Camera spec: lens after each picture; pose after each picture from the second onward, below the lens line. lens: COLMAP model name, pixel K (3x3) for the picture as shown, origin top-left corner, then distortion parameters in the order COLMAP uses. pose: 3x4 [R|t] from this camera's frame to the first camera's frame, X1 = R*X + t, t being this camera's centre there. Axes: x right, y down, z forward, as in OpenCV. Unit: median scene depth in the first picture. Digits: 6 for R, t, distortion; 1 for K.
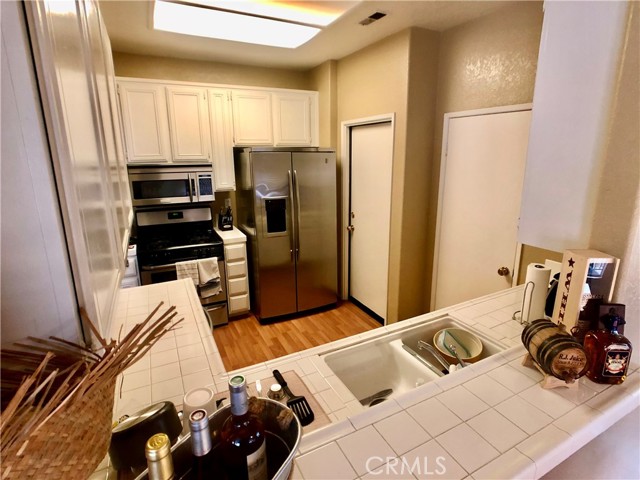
lens RADIAL K [[341.8, 0, 326.2], [0, 341.8, 233.0], [0, 0, 1]] dist [-0.018674, -0.000256]
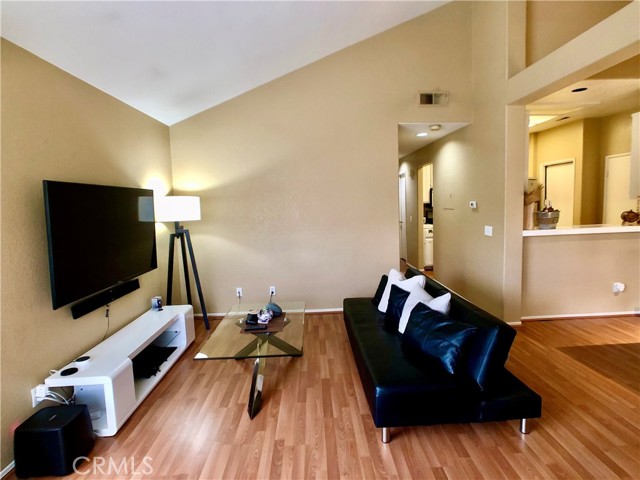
lens RADIAL K [[334.0, 0, 326.0], [0, 334.0, 233.3], [0, 0, 1]] dist [-0.025827, -0.000570]
pose [[0.905810, 0.018665, -0.423273, -0.257159], [-0.073288, 0.990872, -0.113143, 0.352911], [0.417297, 0.133507, 0.898910, -1.097099]]
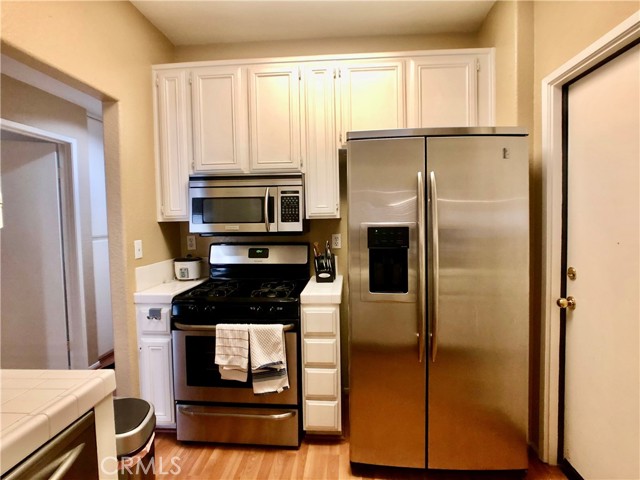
lens RADIAL K [[334.0, 0, 326.0], [0, 334.0, 233.3], [0, 0, 1]] dist [-0.025827, -0.000570]
pose [[0.850960, 0.015362, -0.525006, 0.033290], [-0.109968, 0.982629, -0.149490, -0.005255], [0.513590, 0.184944, 0.837867, 0.523094]]
